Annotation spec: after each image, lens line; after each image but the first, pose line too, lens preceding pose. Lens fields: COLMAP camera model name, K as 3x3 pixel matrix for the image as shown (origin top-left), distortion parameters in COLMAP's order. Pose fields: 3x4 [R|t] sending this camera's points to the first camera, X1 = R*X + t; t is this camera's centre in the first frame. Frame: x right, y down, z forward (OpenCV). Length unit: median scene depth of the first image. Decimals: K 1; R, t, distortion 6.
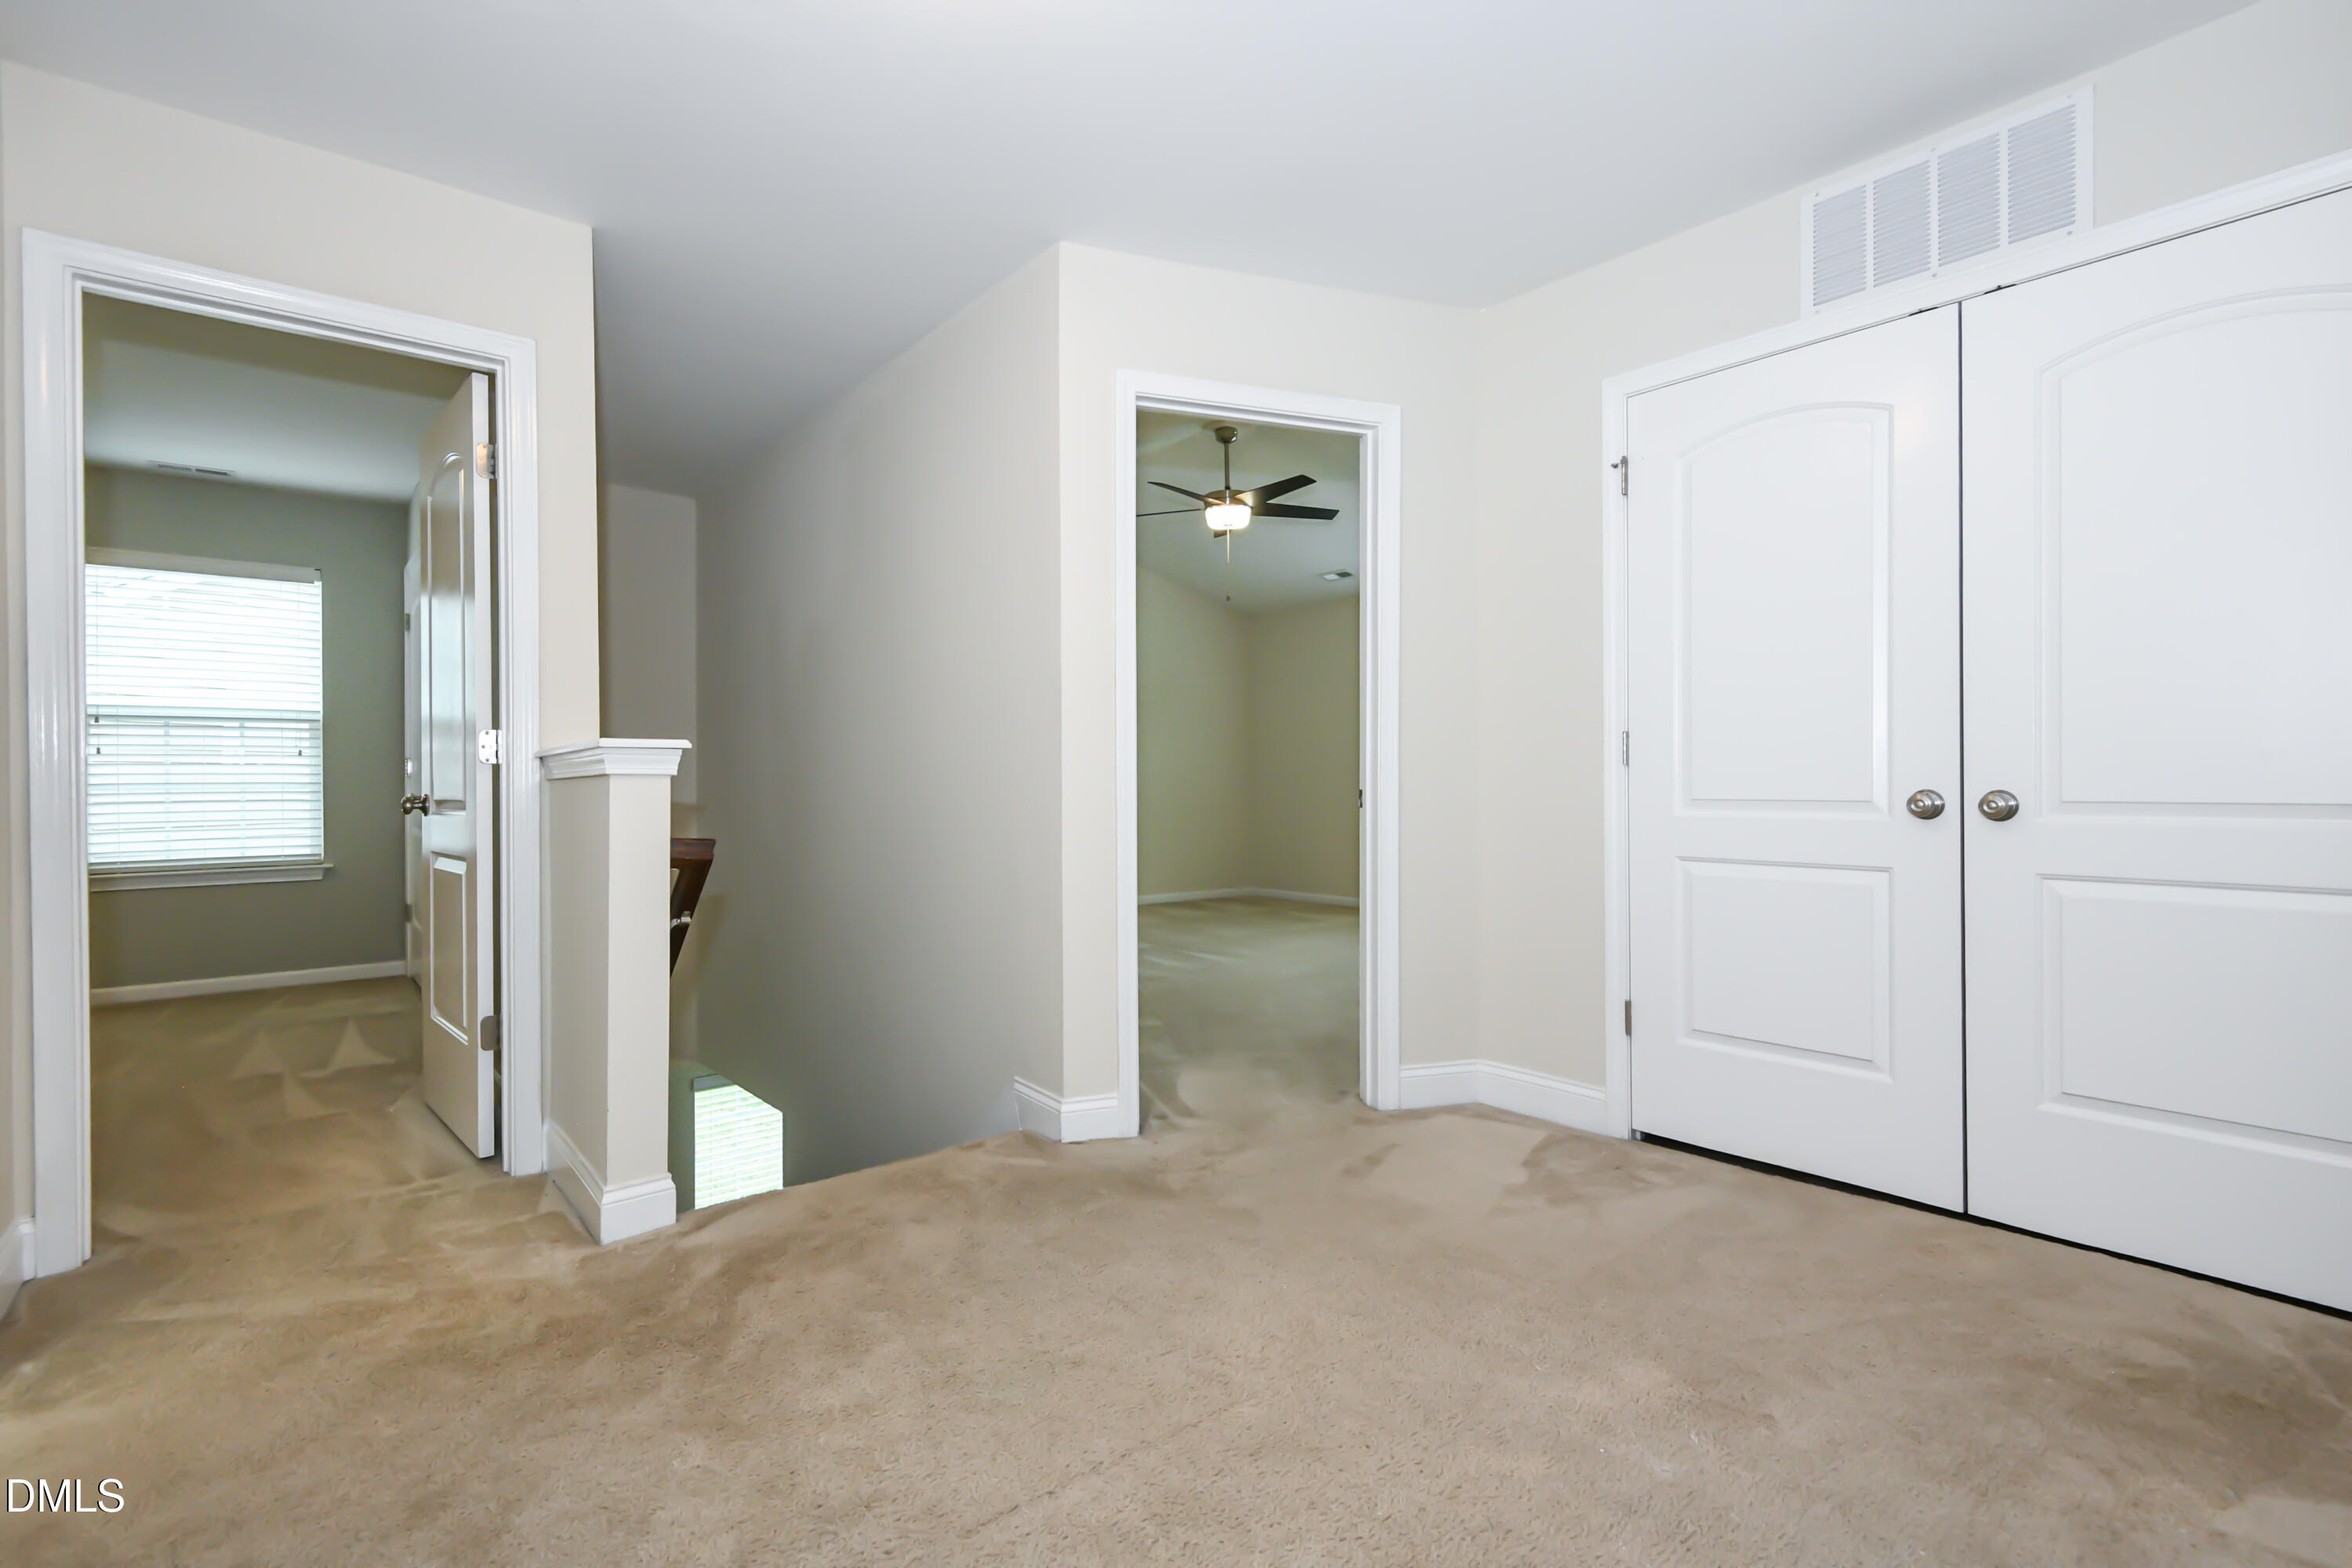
lens RADIAL K [[1078.1, 0, 1170.6], [0, 1078.1, 769.5], [0, 0, 1]] dist [0.005002, -0.004057]
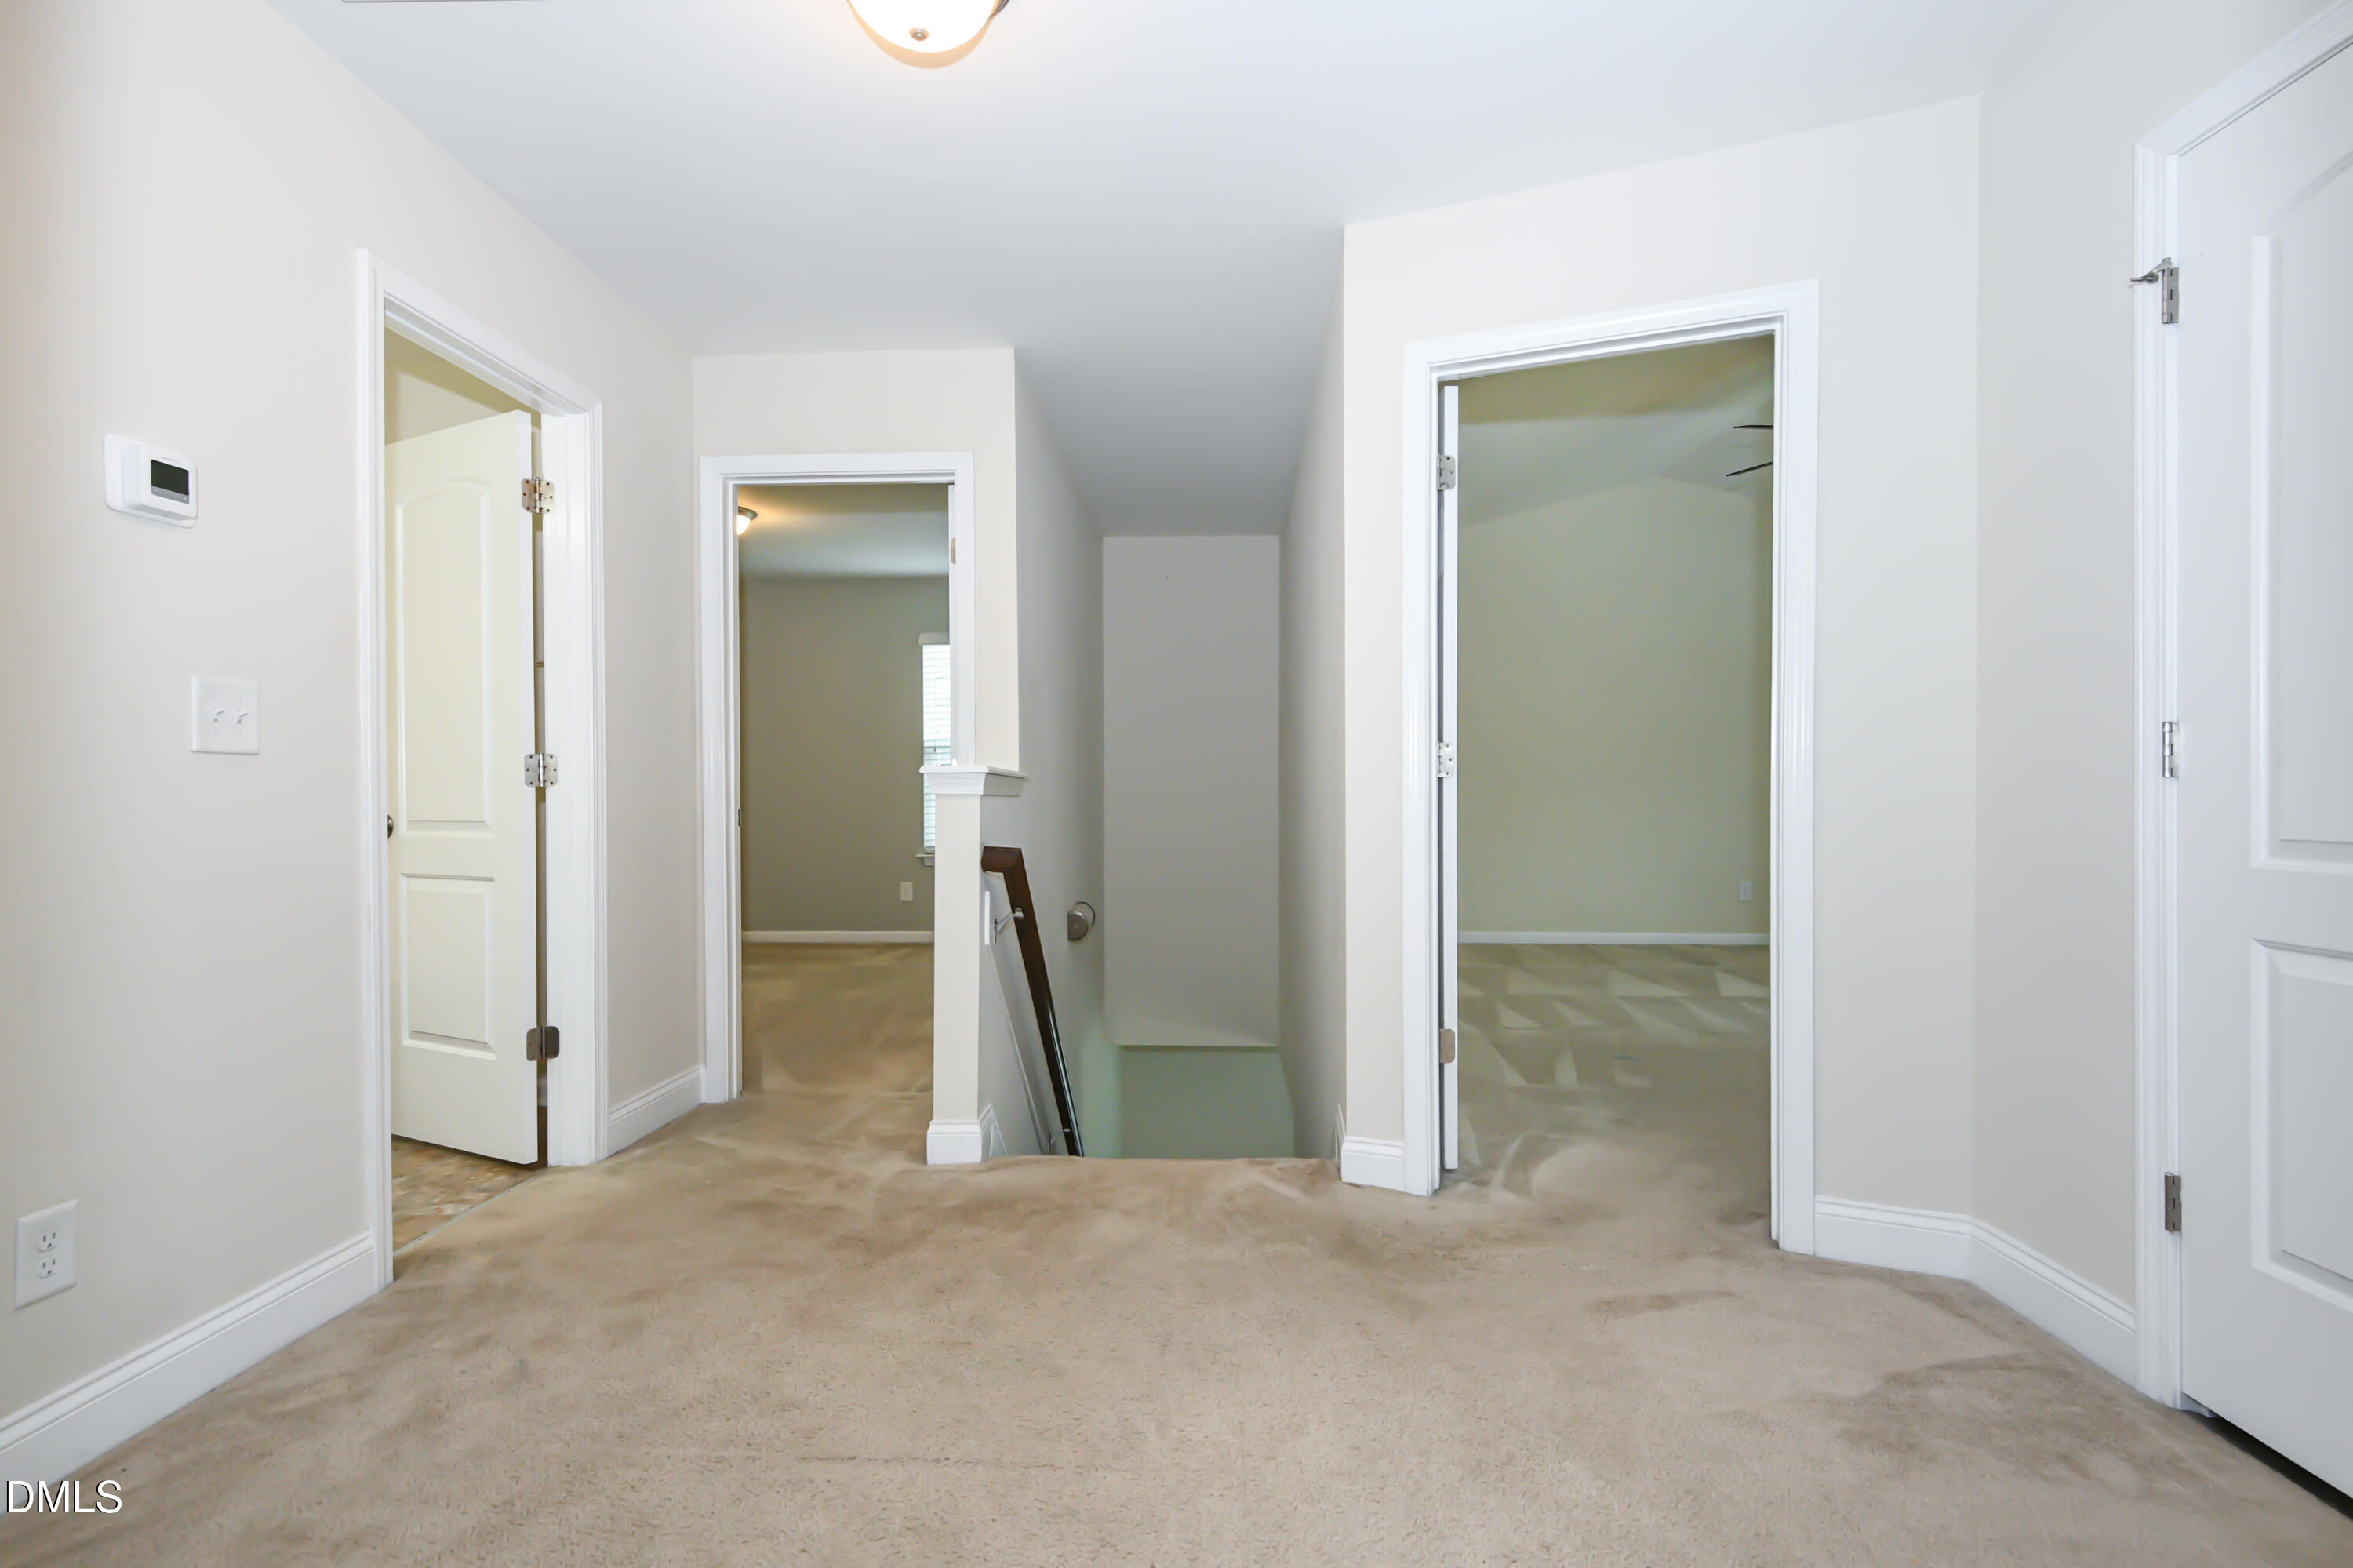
lens RADIAL K [[1078.6, 0, 1167.4], [0, 1078.6, 791.2], [0, 0, 1]] dist [0.005002, -0.004057]
pose [[0.745677, 0.000241, -0.666308, 0.469228], [0.007164, 0.999939, 0.008378, -0.006963], [0.666270, -0.011021, 0.745629, 0.218596]]
